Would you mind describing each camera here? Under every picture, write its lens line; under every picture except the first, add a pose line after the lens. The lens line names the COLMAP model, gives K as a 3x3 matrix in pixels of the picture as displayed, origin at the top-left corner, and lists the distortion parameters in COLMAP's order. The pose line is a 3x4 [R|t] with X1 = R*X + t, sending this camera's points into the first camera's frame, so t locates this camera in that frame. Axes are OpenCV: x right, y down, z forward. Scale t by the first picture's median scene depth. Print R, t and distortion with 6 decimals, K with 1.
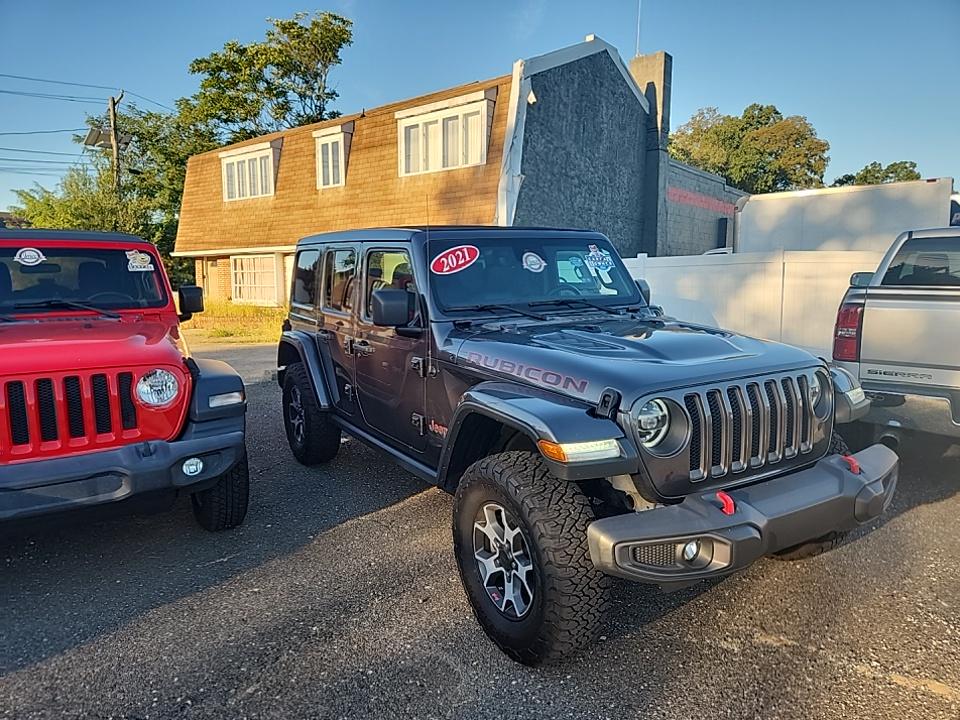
lens RADIAL K [[635.0, 0, 481.0], [0, 635.0, 366.4], [0, 0, 1]] dist [0.064115, -0.051787]
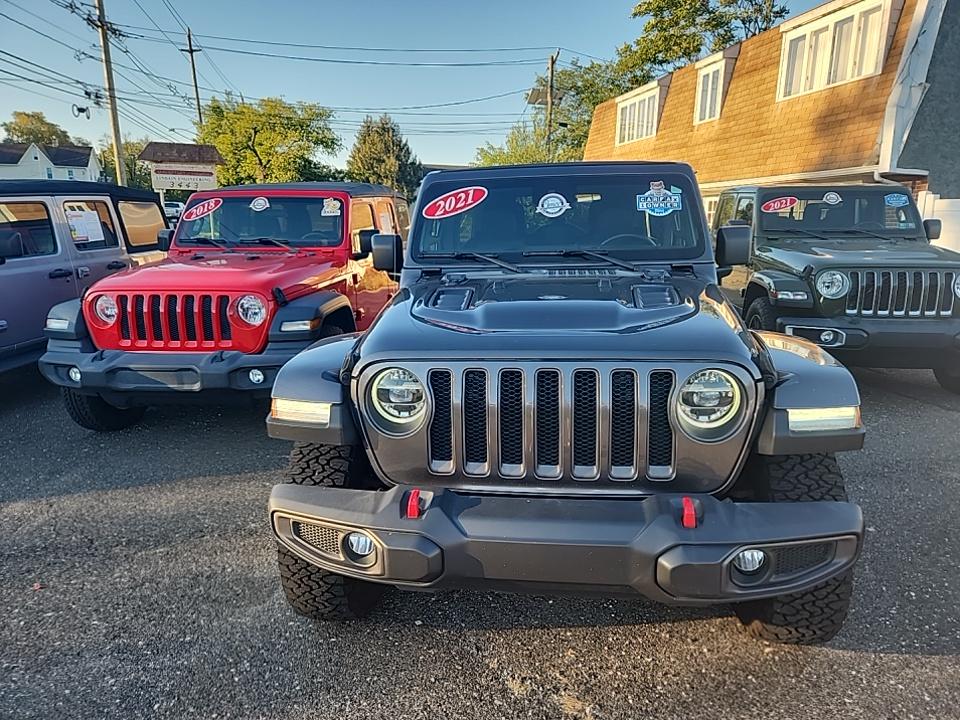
lens RADIAL K [[635.0, 0, 484.8], [0, 635.0, 362.5], [0, 0, 1]] dist [0.064115, -0.051787]
pose [[0.794919, 0.136470, -0.591168, 0.132290], [-0.089242, 0.990076, 0.108558, -0.009092], [0.600116, -0.033538, 0.799209, 0.060065]]
